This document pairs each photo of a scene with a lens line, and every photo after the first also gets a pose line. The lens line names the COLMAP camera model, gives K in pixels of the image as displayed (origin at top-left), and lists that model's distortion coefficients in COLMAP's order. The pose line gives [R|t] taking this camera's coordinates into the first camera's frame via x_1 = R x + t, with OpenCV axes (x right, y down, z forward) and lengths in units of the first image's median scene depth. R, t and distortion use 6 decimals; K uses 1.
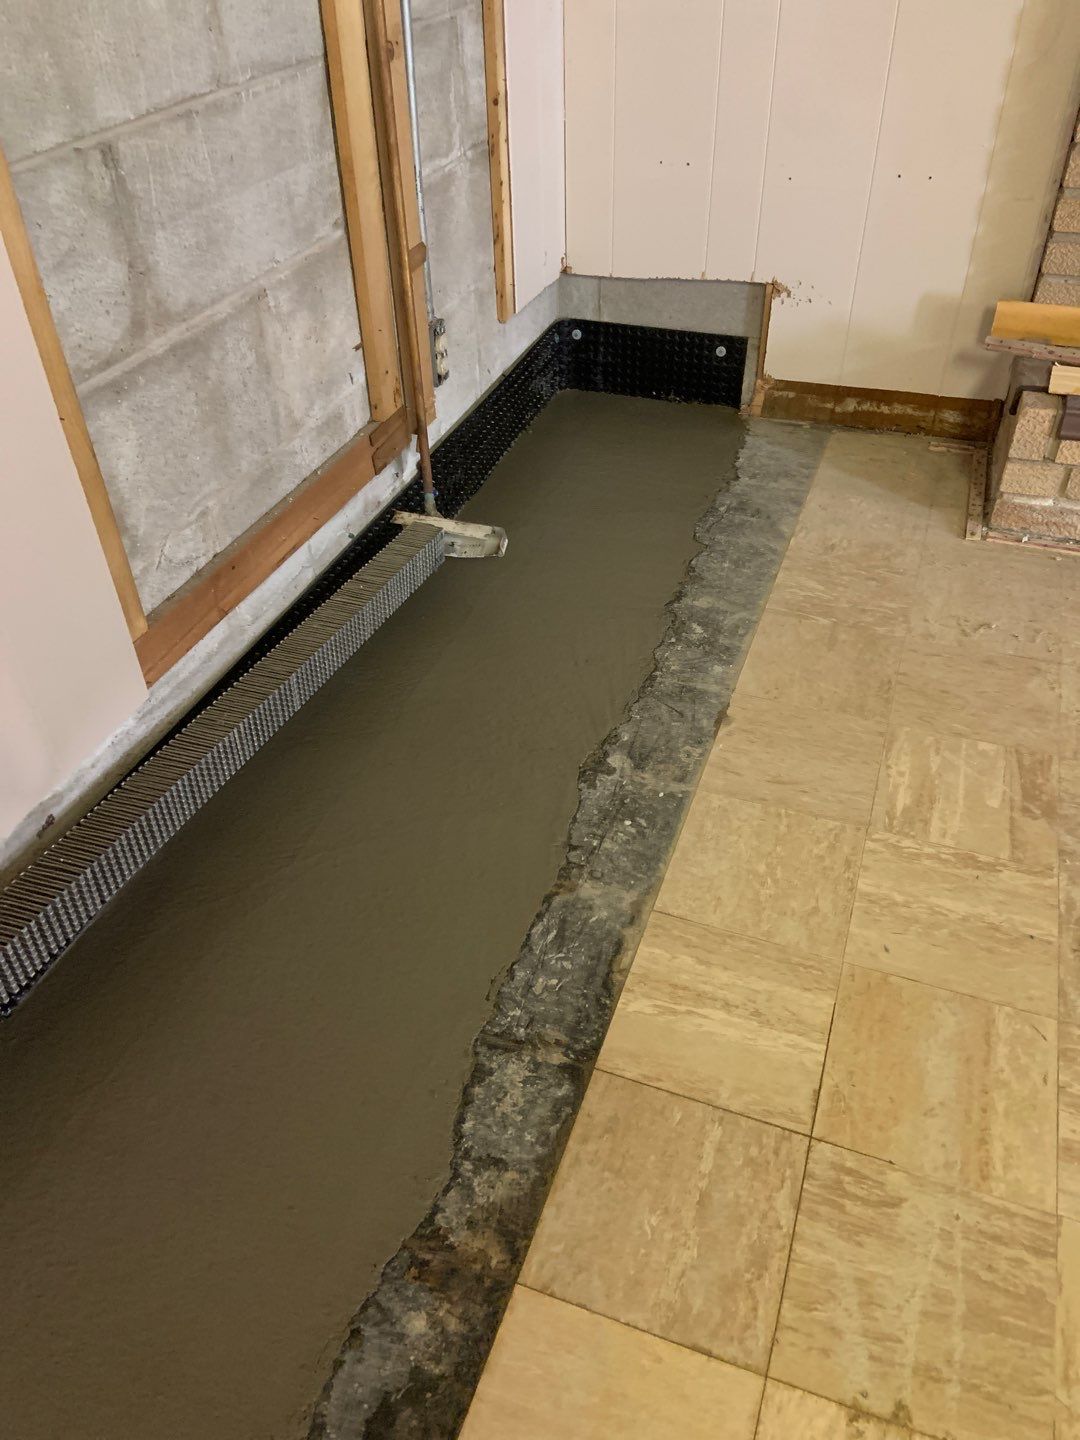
lens RADIAL K [[1065.4, 0, 548.4], [0, 1065.4, 715.2], [0, 0, 1]] dist [0.132783, -0.170958]
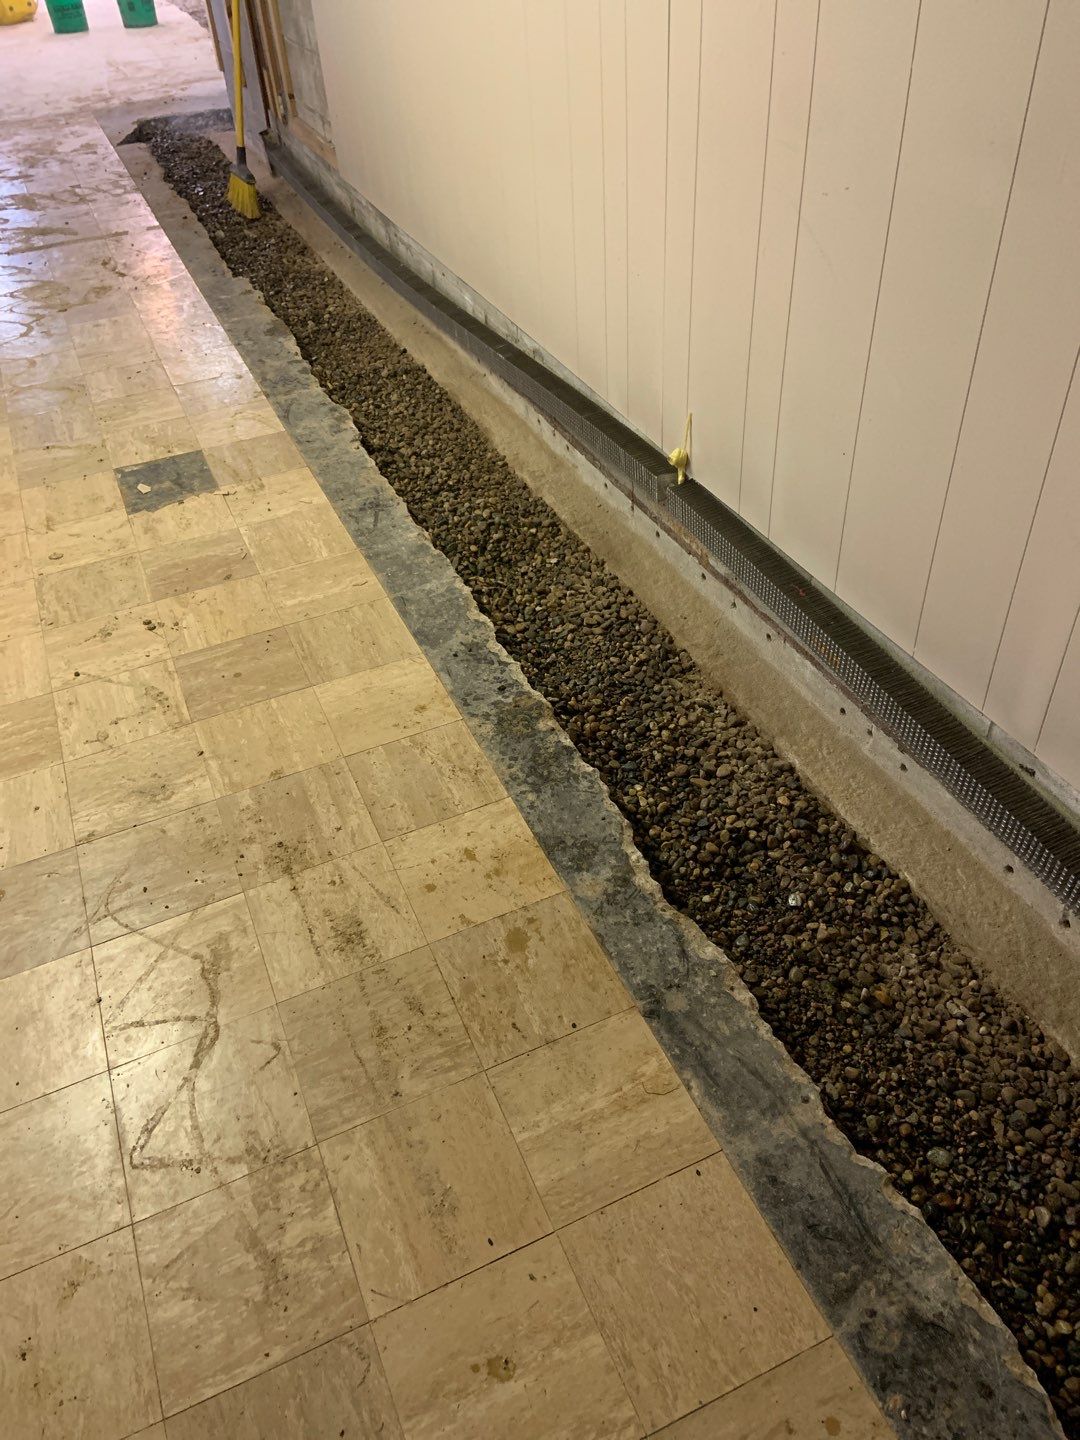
lens RADIAL K [[1063.9, 0, 531.4], [0, 1063.9, 697.6], [0, 0, 1]] dist [0.126549, -0.145425]
pose [[-0.718278, 0.497018, -0.486878, 0.464699], [-0.384701, 0.299372, 0.873145, -0.698451], [0.579726, 0.814463, -0.023829, 0.521816]]
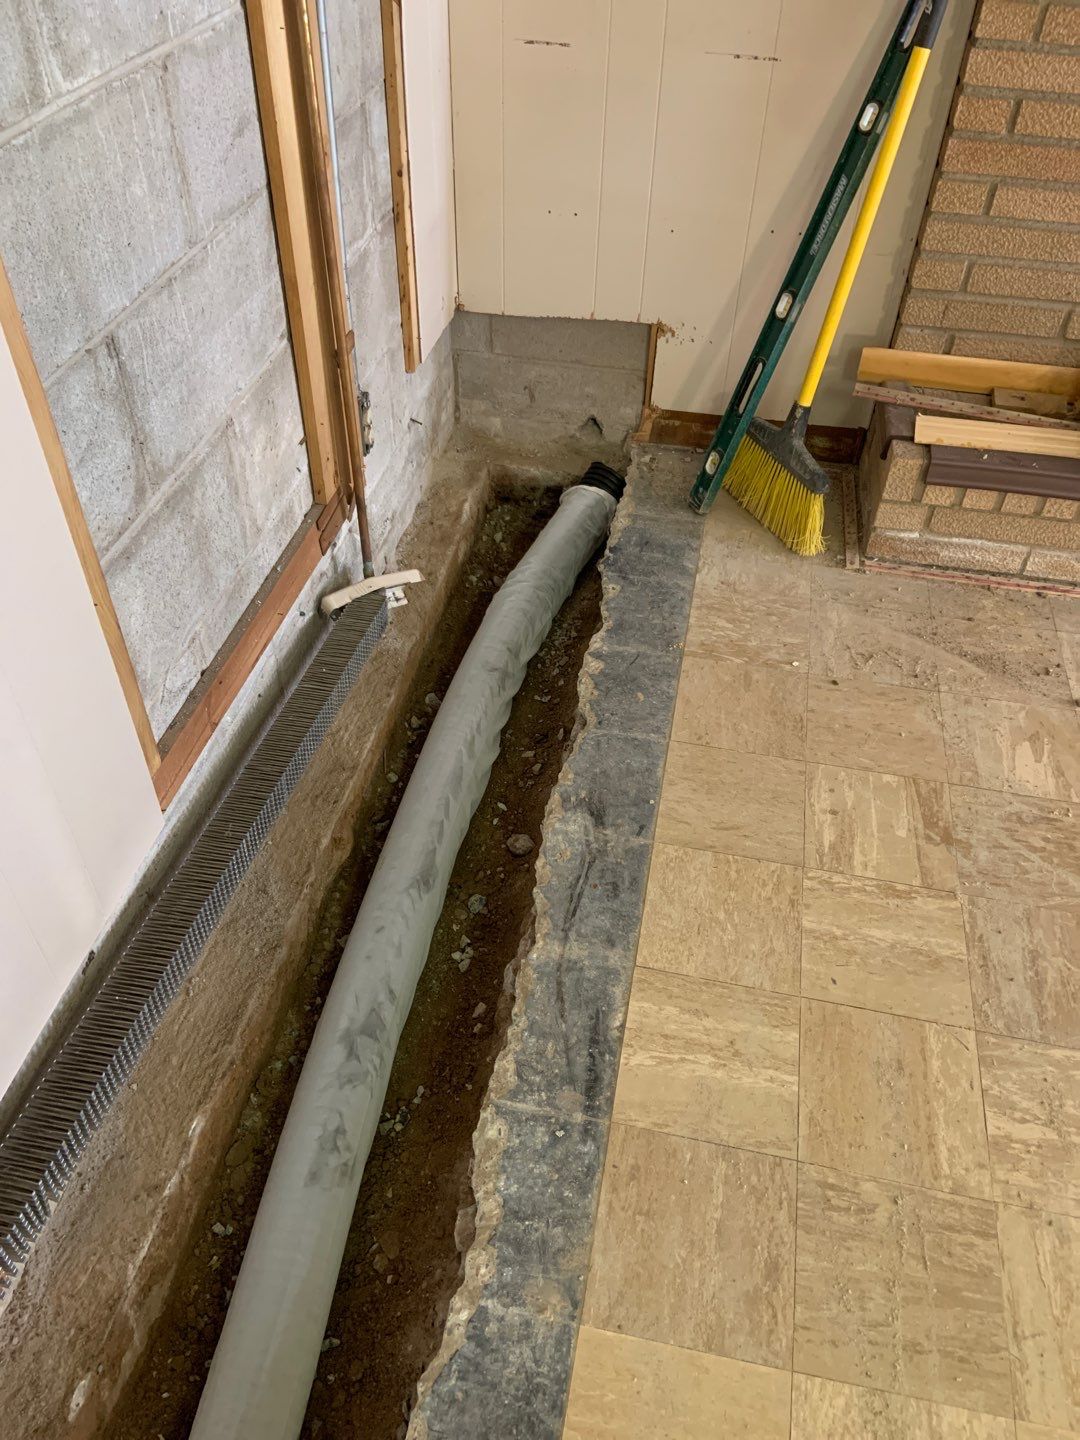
lens RADIAL K [[1068.4, 0, 542.4], [0, 1068.4, 709.7], [0, 0, 1]] dist [0.121077, -0.154614]
pose [[0.986976, -0.075301, 0.142154, -0.130227], [0.064796, 0.994913, 0.077136, -0.167787], [-0.147239, -0.066920, 0.986835, -0.090221]]
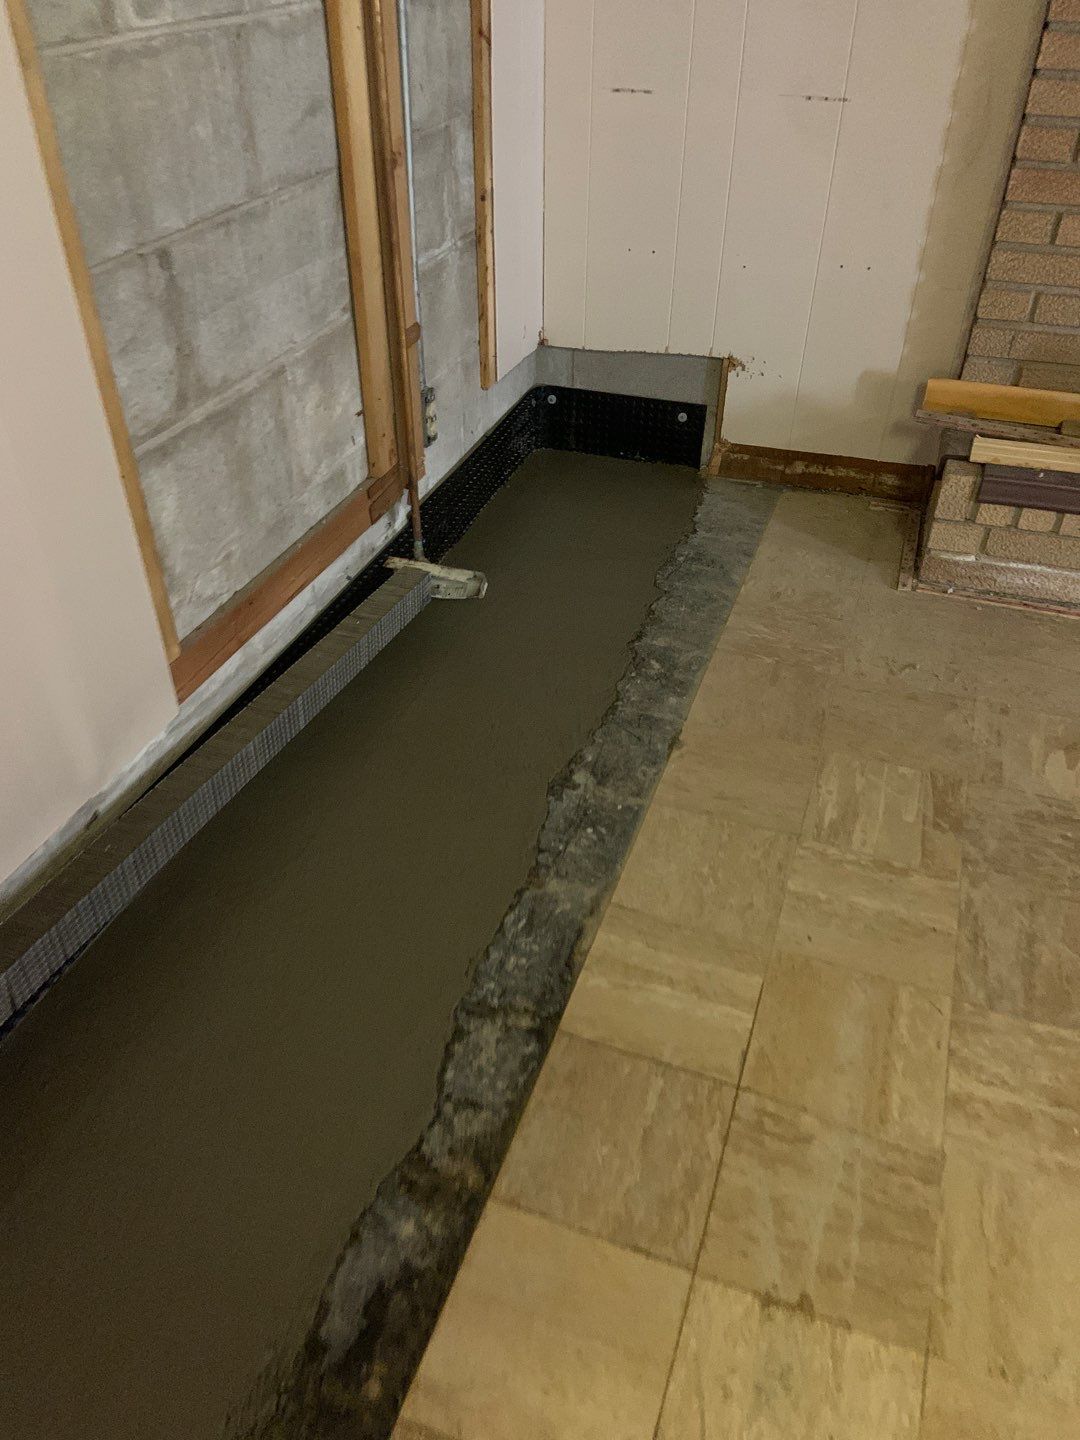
lens RADIAL K [[1062.7, 0, 521.3], [0, 1062.7, 732.3], [0, 0, 1]] dist [0.120187, -0.145779]
pose [[0.999884, 0.015174, 0.001423, -0.002322], [-0.015131, 0.999535, -0.026469, 0.026421], [-0.001824, 0.026445, 0.999649, -0.140812]]
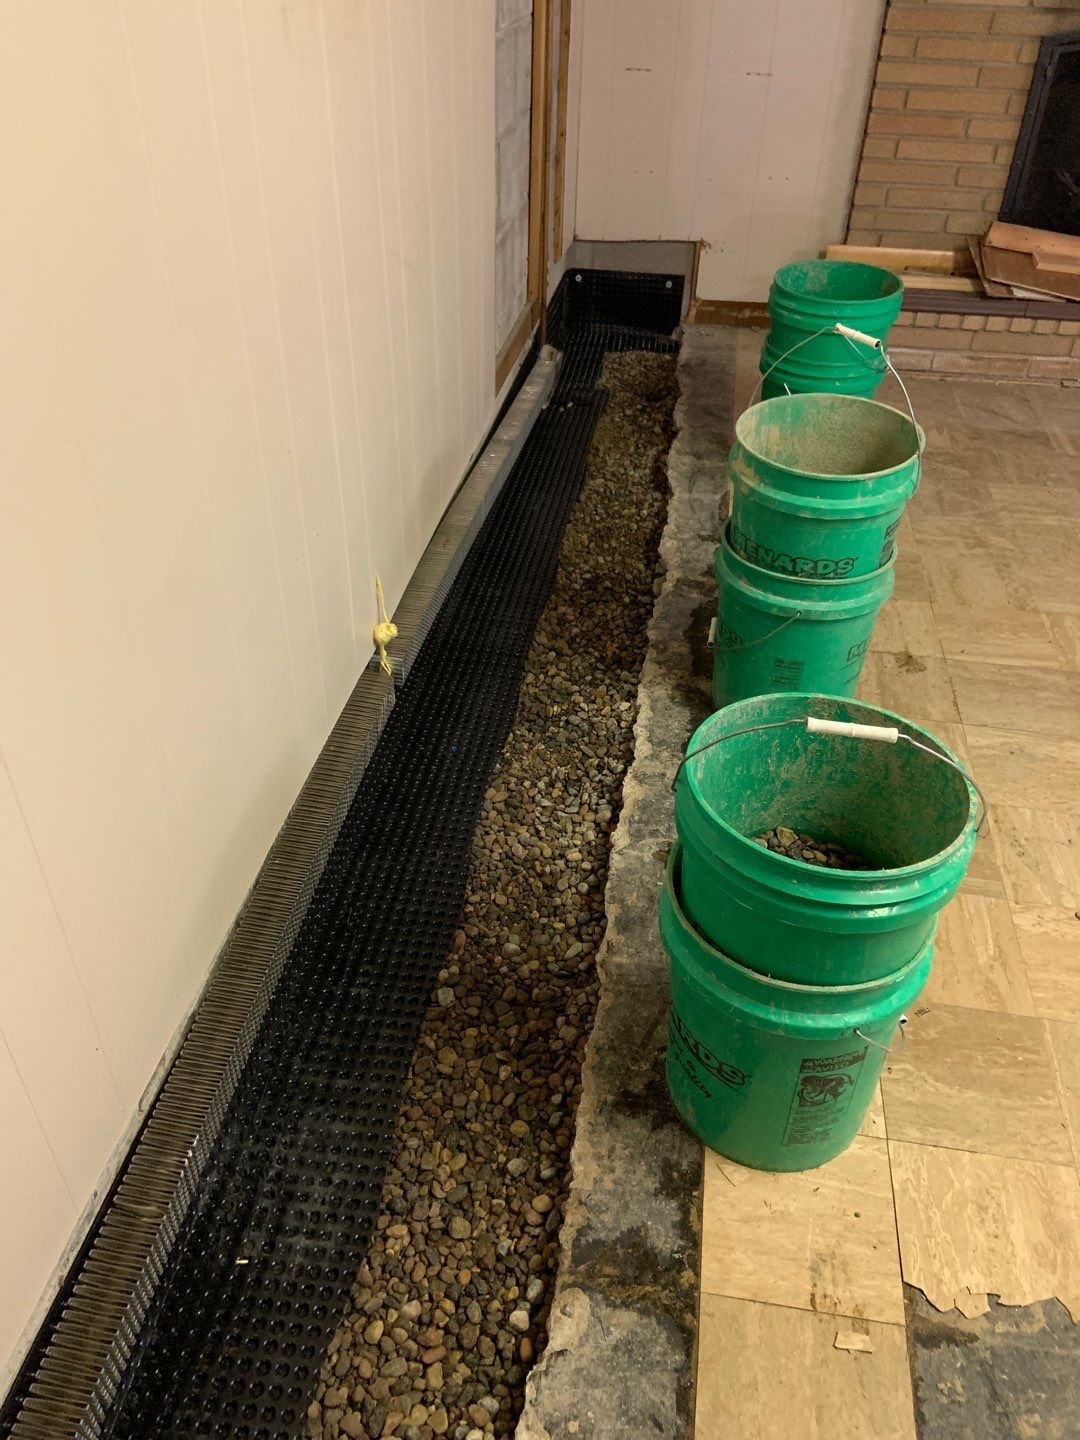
lens RADIAL K [[1071.9, 0, 535.4], [0, 1071.9, 712.5], [0, 0, 1]] dist [0.132812, -0.173390]
pose [[0.980915, -0.081773, 0.176408, -0.642484], [0.089753, 0.995249, -0.037727, 0.598107], [-0.172485, 0.052840, 0.983594, -0.958046]]
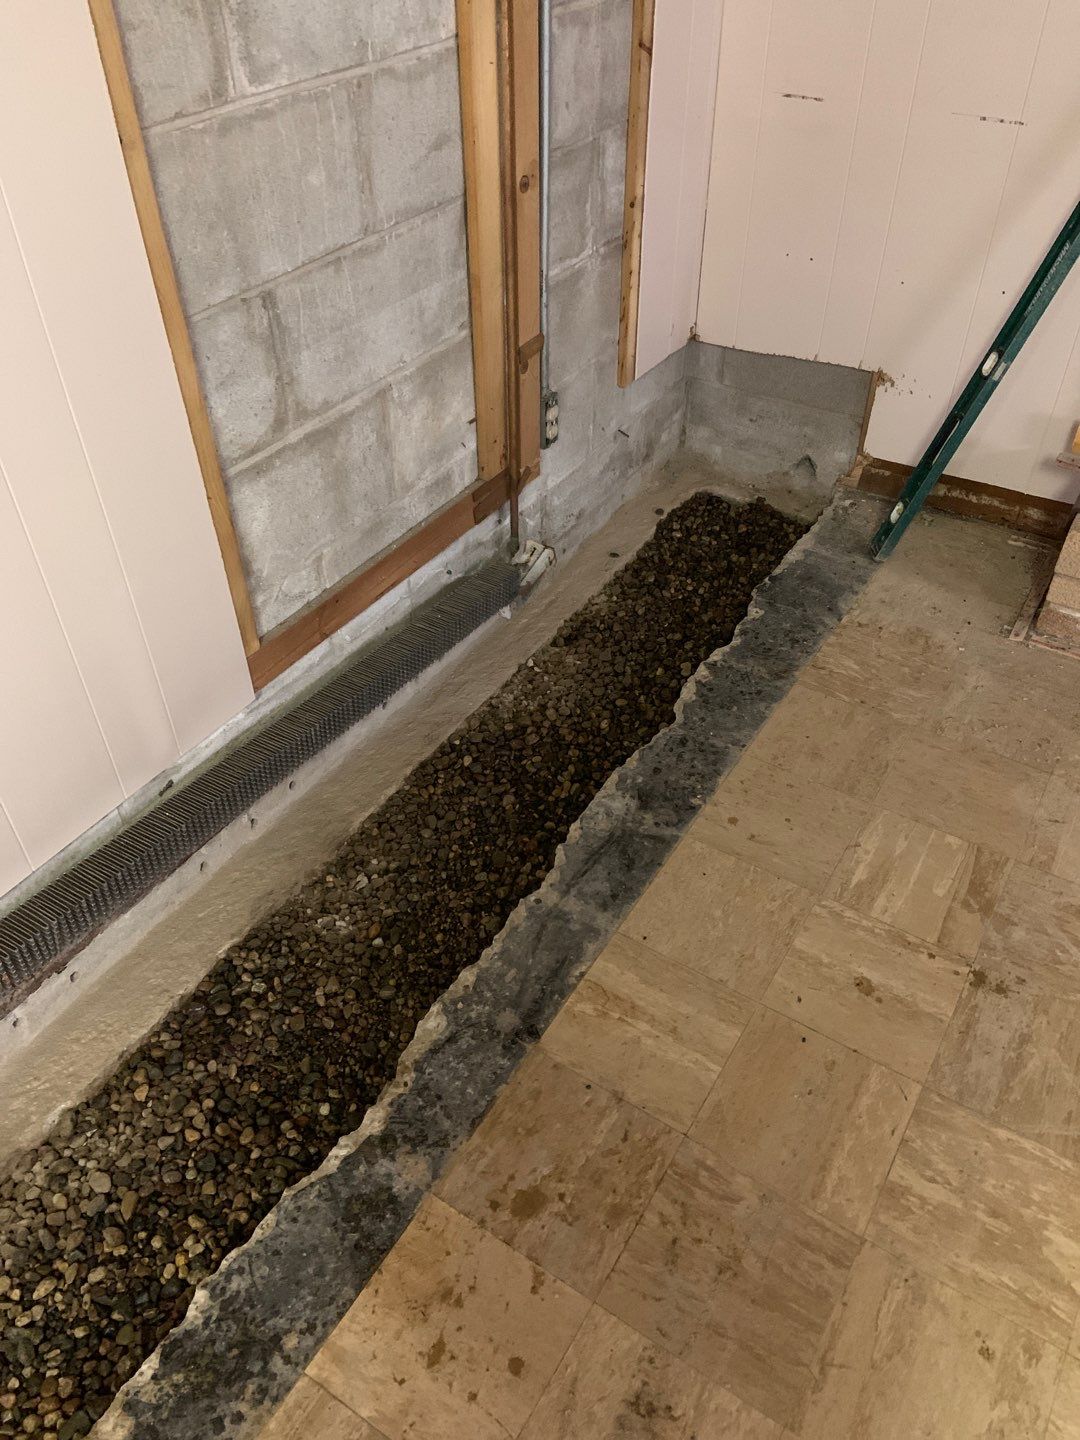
lens RADIAL K [[1069.2, 0, 543.9], [0, 1069.2, 712.3], [0, 0, 1]] dist [0.133885, -0.169534]
pose [[0.976439, 0.148919, -0.156173, 0.154321], [-0.143831, 0.988648, 0.043452, -0.096161], [0.160871, -0.019965, 0.986773, -0.195671]]
